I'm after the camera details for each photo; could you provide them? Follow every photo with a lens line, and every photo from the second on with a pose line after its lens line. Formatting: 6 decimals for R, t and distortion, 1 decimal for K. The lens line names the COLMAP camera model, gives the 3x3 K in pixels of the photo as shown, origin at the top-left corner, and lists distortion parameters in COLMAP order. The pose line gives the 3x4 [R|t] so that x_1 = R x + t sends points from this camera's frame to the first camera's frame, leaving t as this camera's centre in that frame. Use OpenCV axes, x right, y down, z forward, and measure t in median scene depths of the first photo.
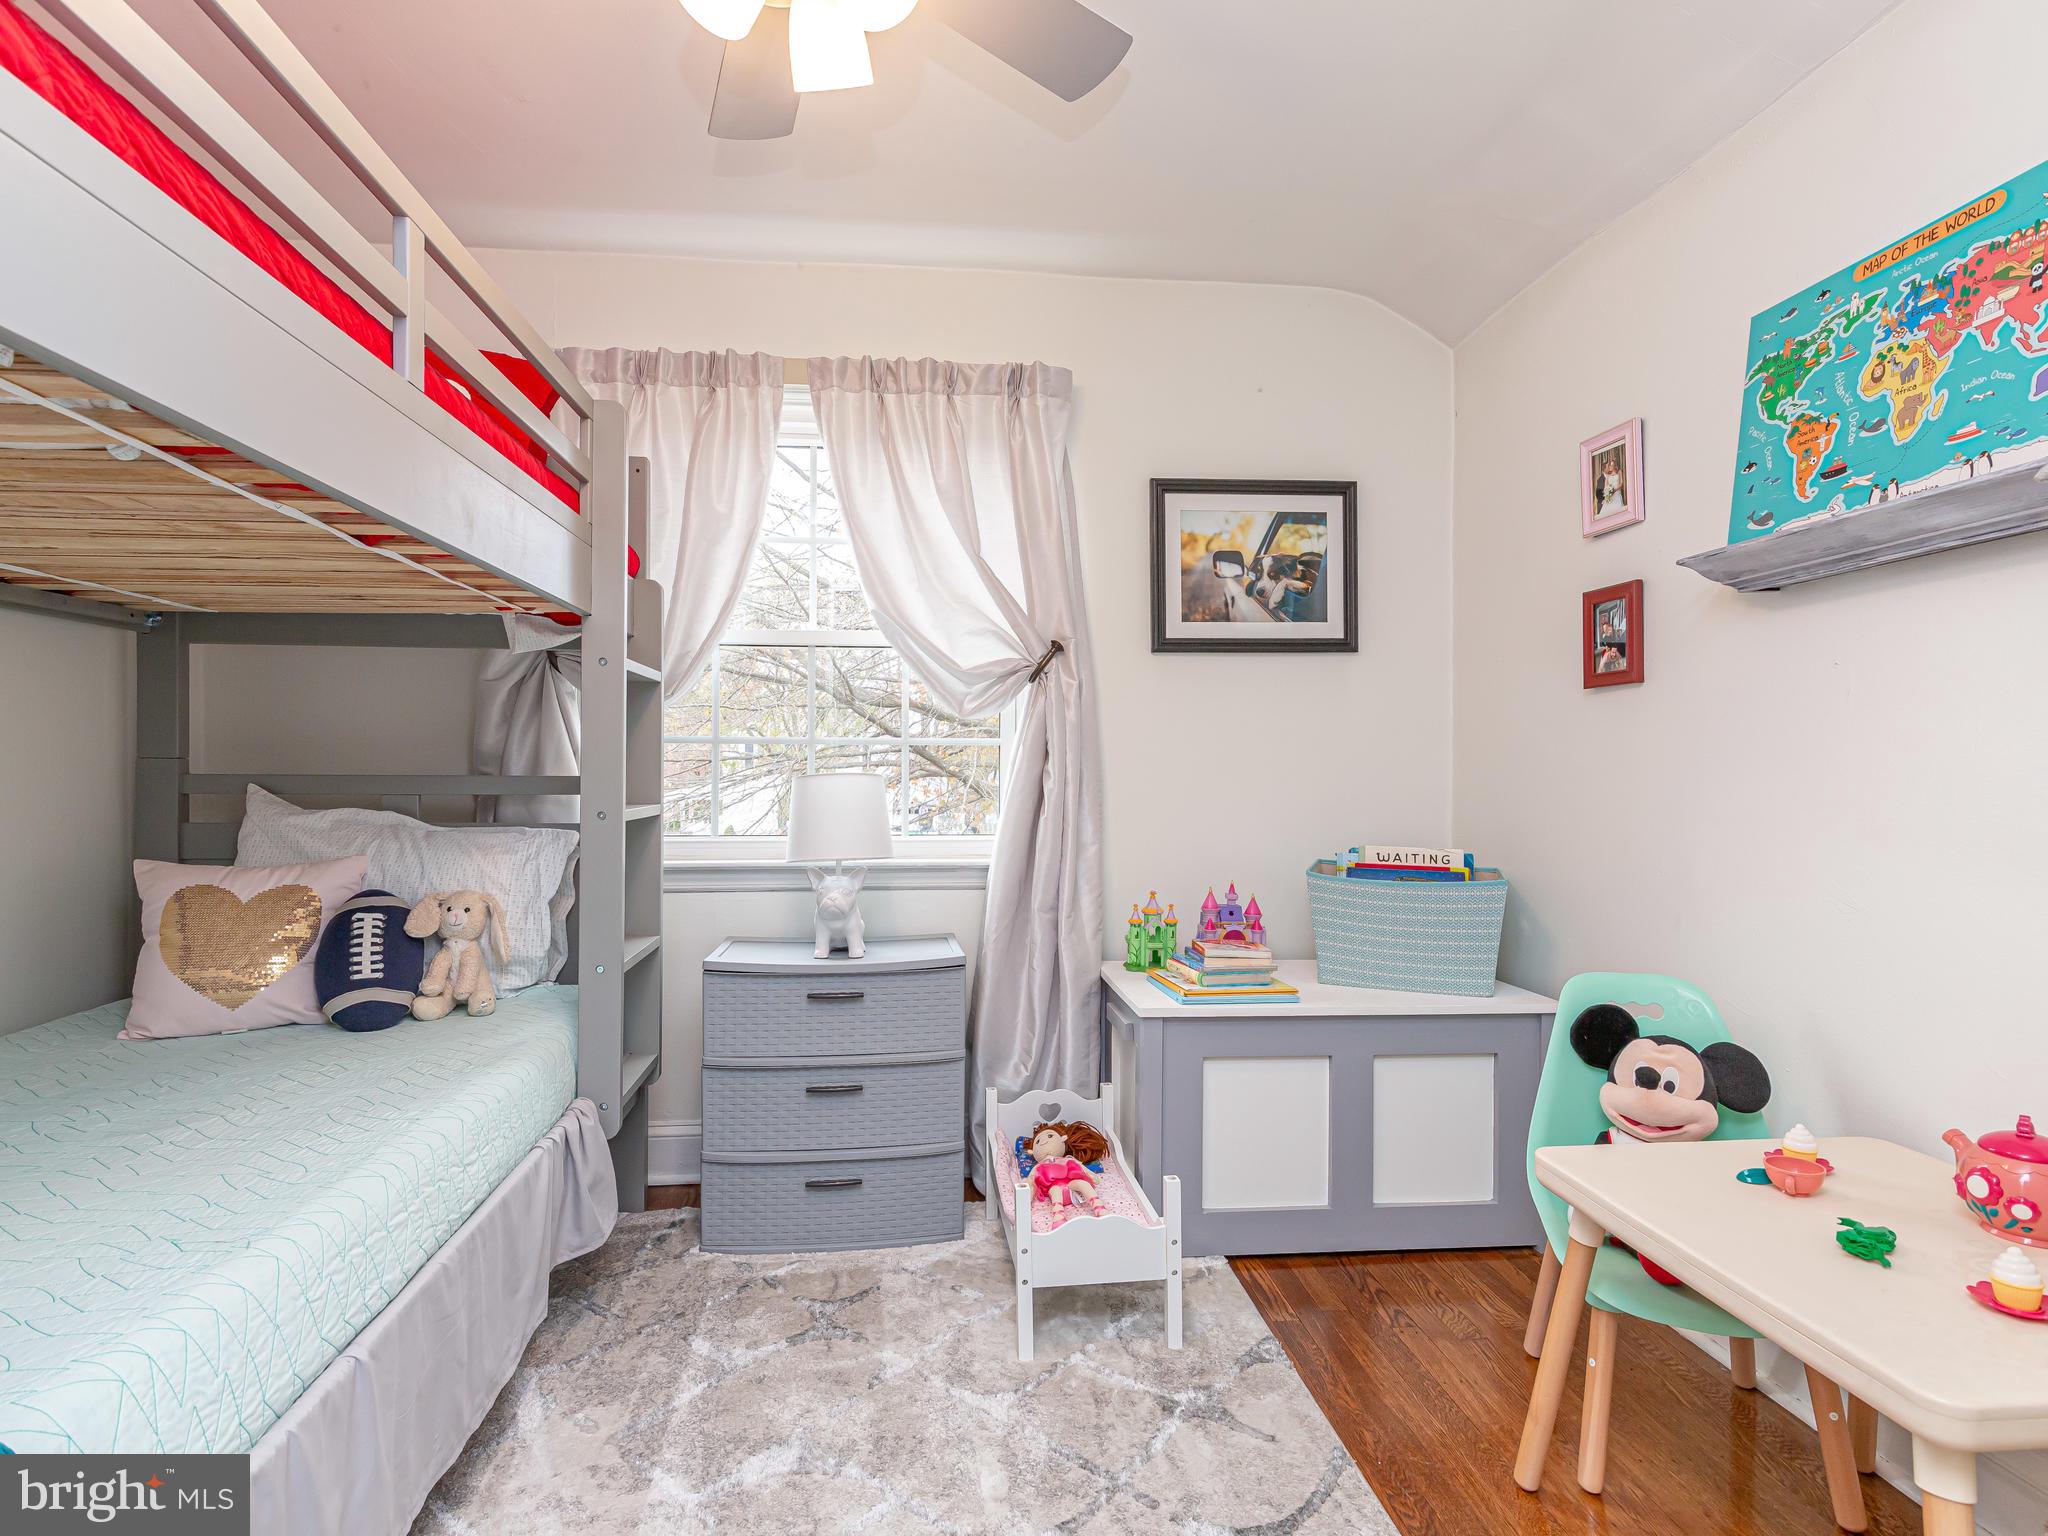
lens RADIAL K [[1003.6, 0, 980.6], [0, 1003.6, 798.4], [0, 0, 1]] dist [0.002436, -0.000074]
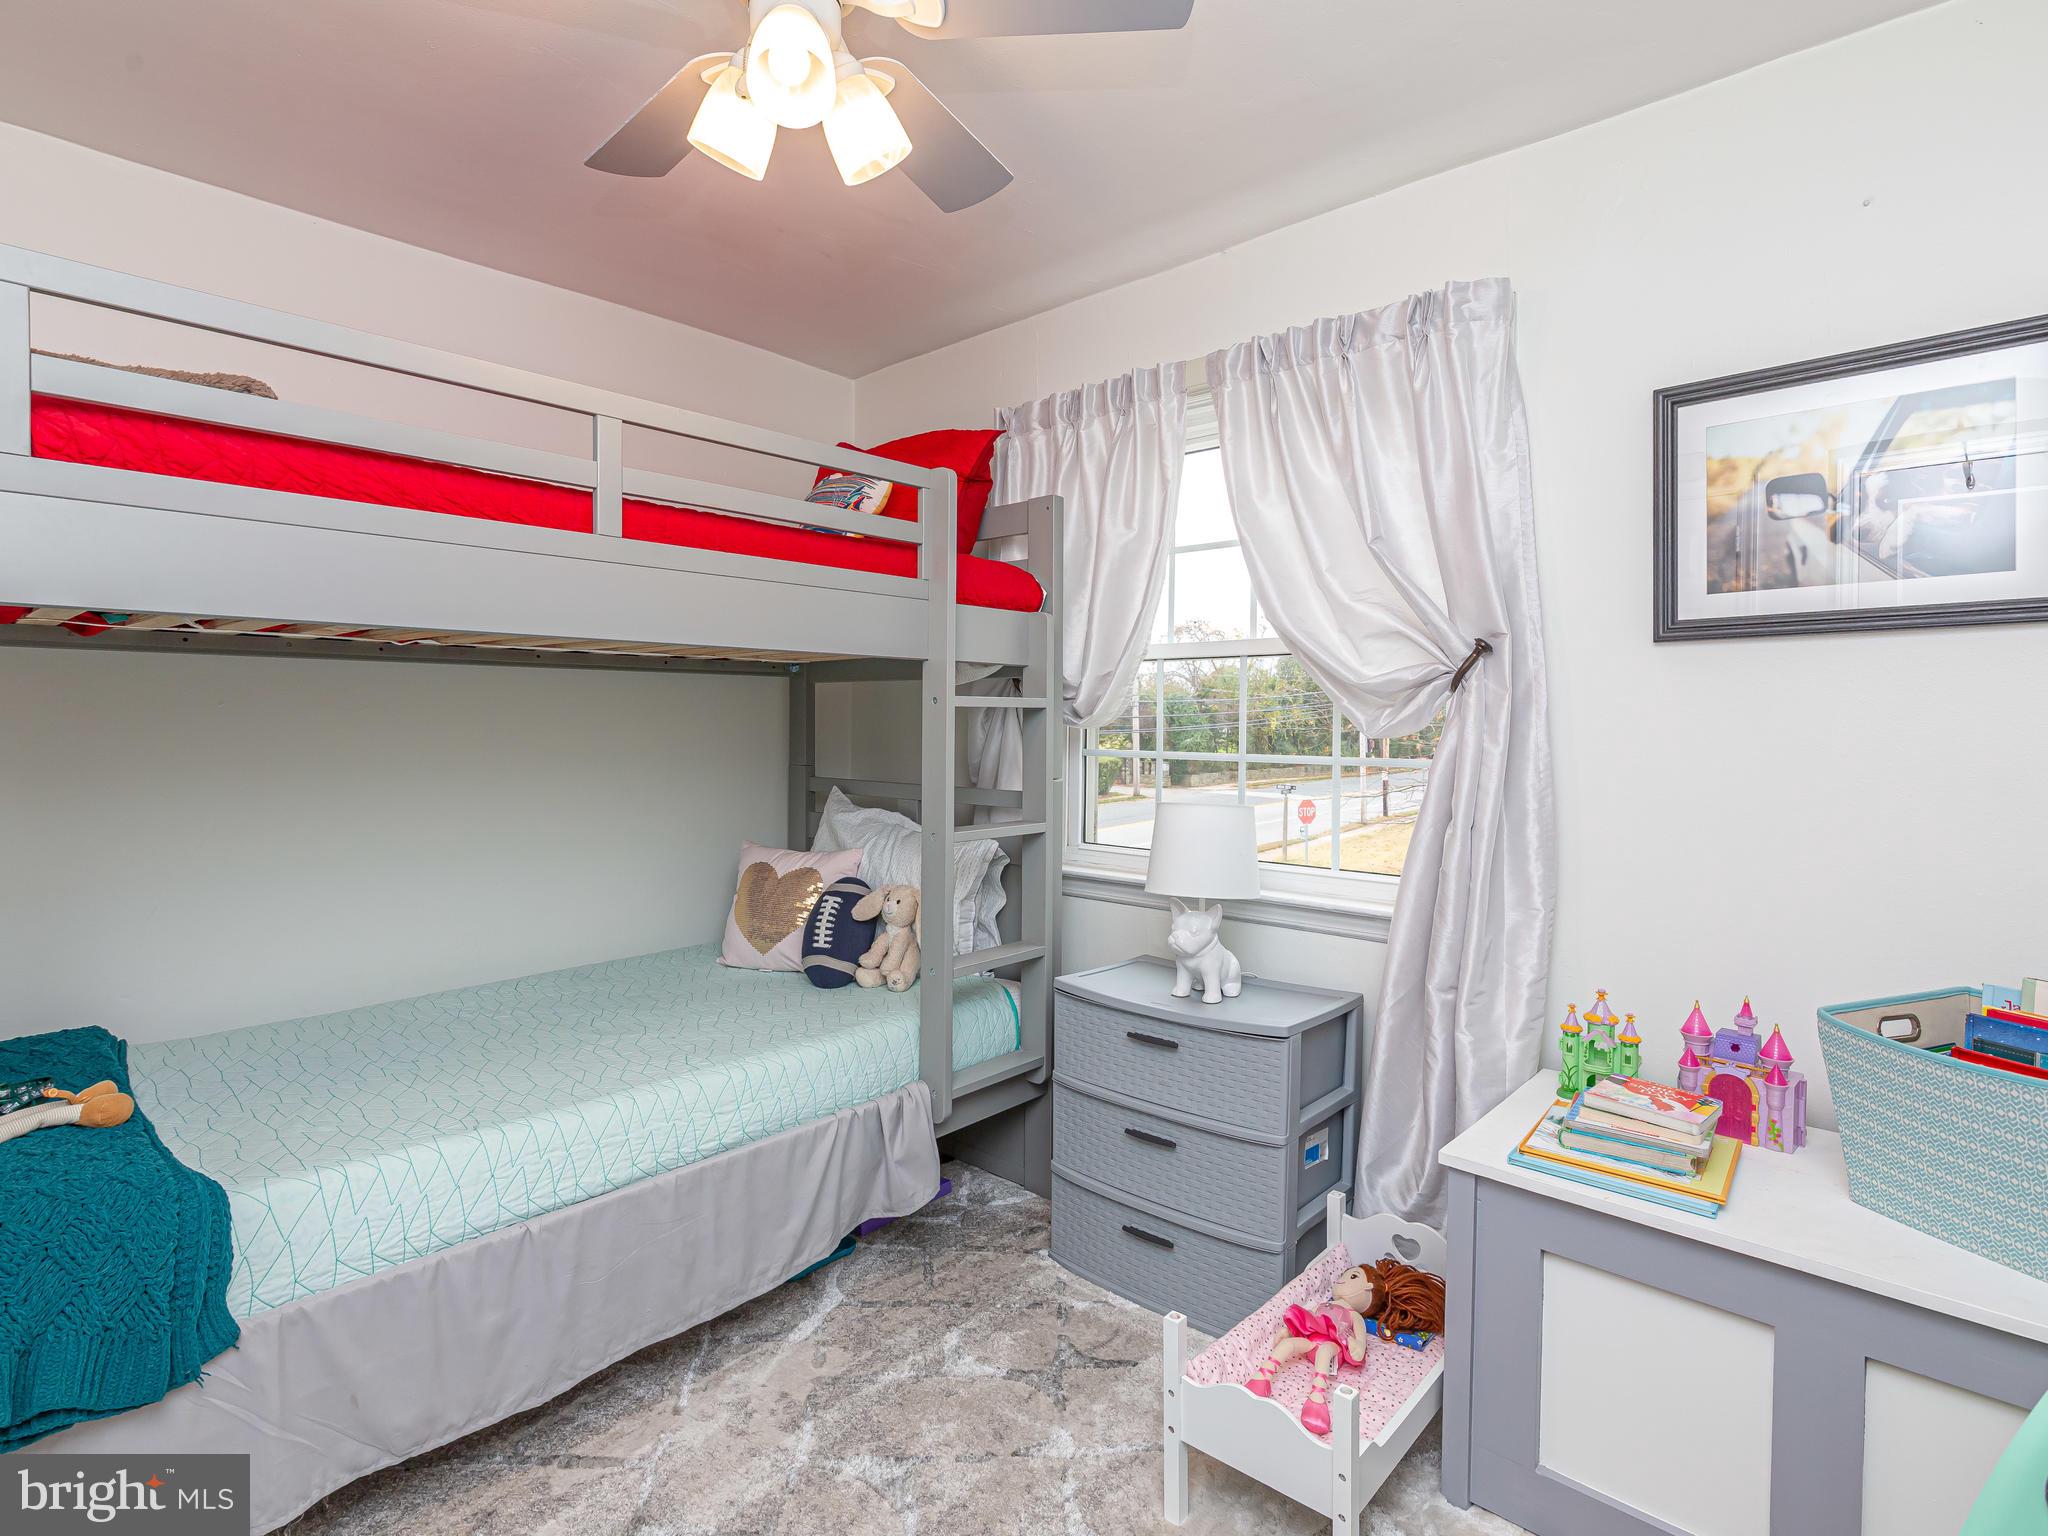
lens RADIAL K [[1024.0, 0, 1042.7], [0, 1024.0, 760.0], [0, 0, 1]] dist [-0.000523, -0.000779]
pose [[0.691535, 0.027534, -0.721818, 0.439062], [-0.025286, 0.999584, 0.013905, -0.072376], [0.721900, 0.008636, 0.691943, 0.239476]]
